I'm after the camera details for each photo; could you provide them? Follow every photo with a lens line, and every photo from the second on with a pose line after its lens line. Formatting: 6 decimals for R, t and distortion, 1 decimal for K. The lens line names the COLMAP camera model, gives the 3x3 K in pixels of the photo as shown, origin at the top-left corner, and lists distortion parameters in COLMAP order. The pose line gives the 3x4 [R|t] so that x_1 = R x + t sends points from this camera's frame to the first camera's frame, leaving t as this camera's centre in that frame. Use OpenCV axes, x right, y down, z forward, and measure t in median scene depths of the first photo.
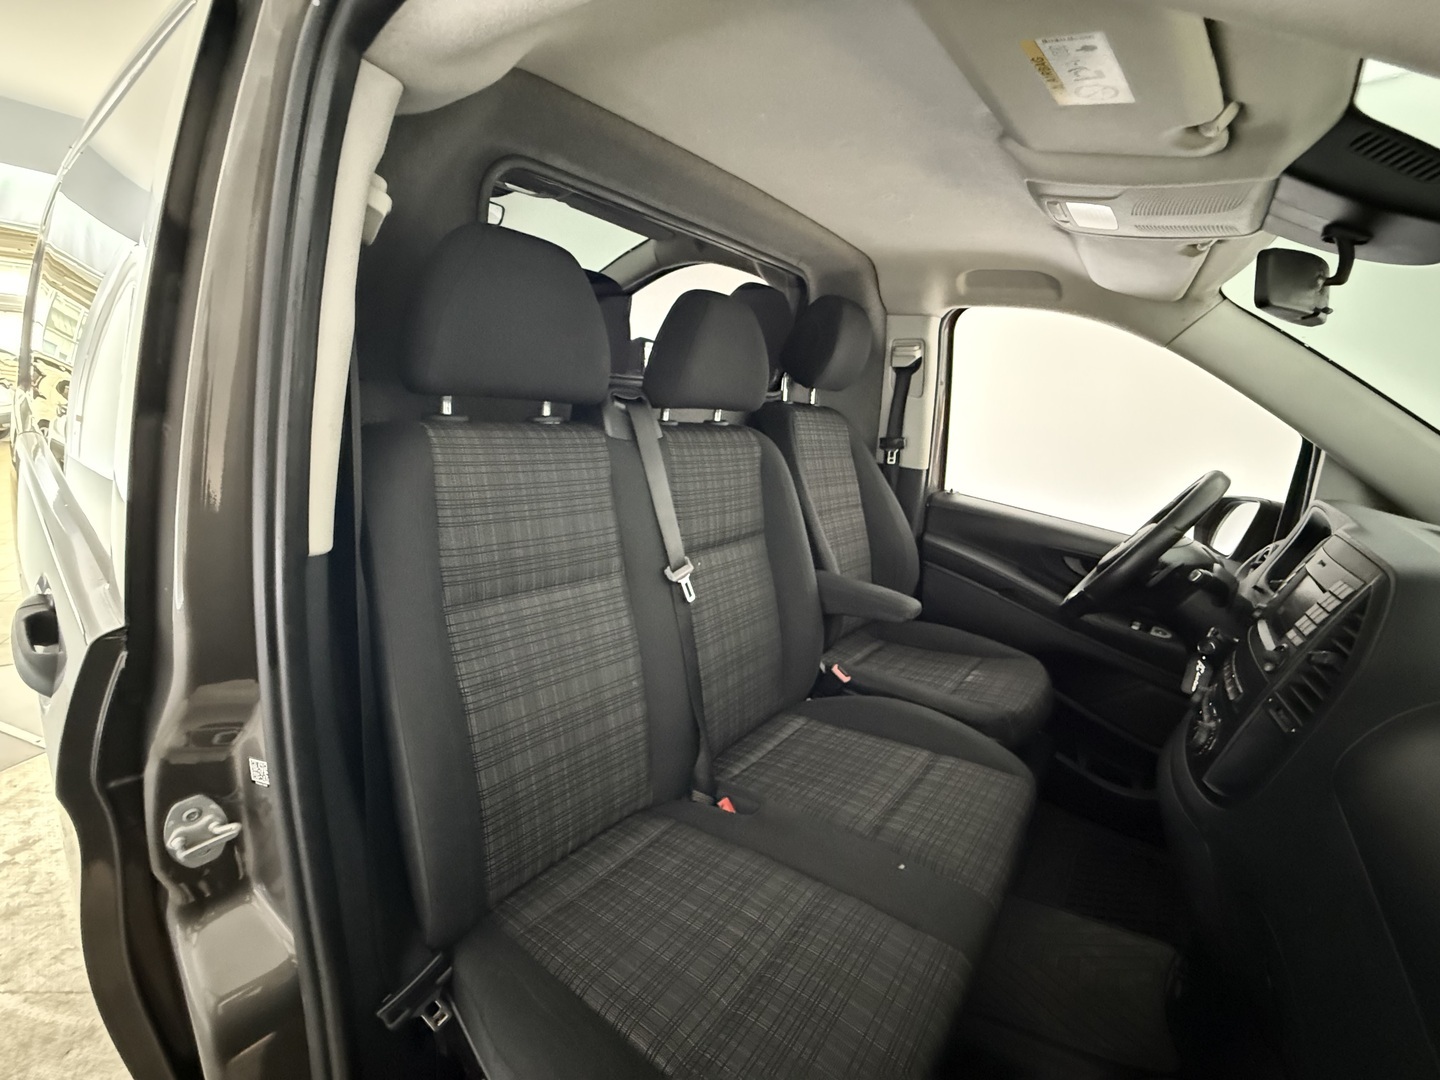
lens RADIAL K [[573.4, 0, 720.6], [0, 573.4, 546.7], [0, 0, 1]] dist [0.001307, -0.001323]
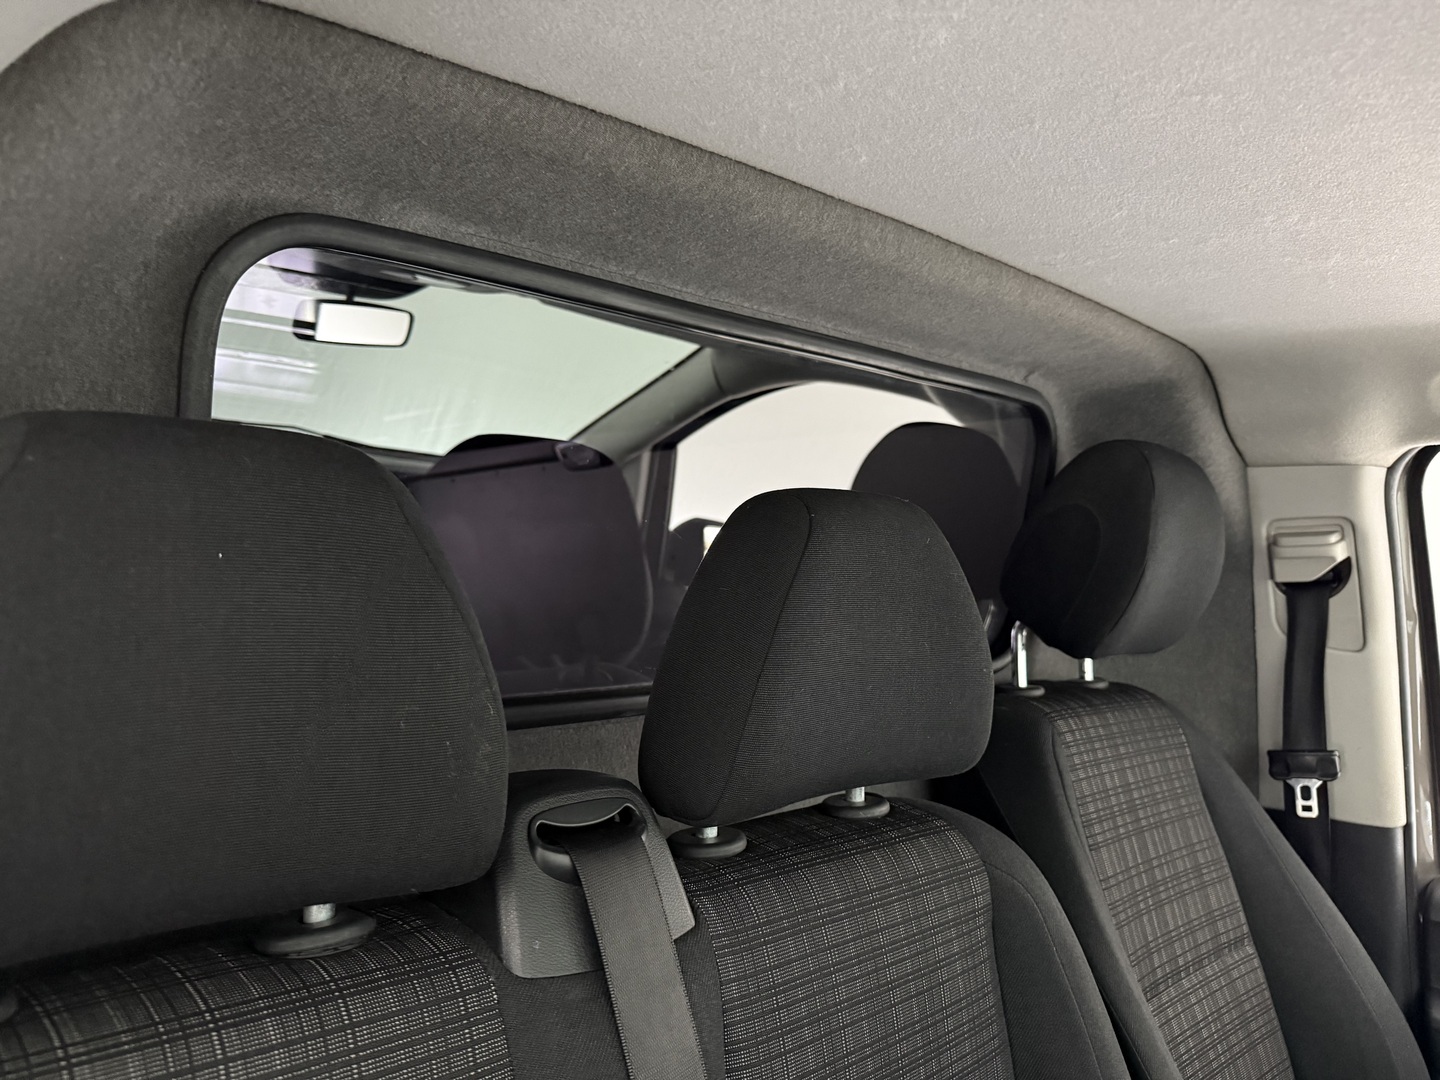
lens RADIAL K [[1008.7, 0, 713.4], [0, 1008.7, 538.5], [0, 0, 1]] dist [0.008373, -0.028392]
pose [[0.988520, -0.056243, -0.140231, 0.001595], [0.014814, 0.959740, -0.280499, -0.154231], [0.150361, 0.275202, 0.949555, 0.252359]]
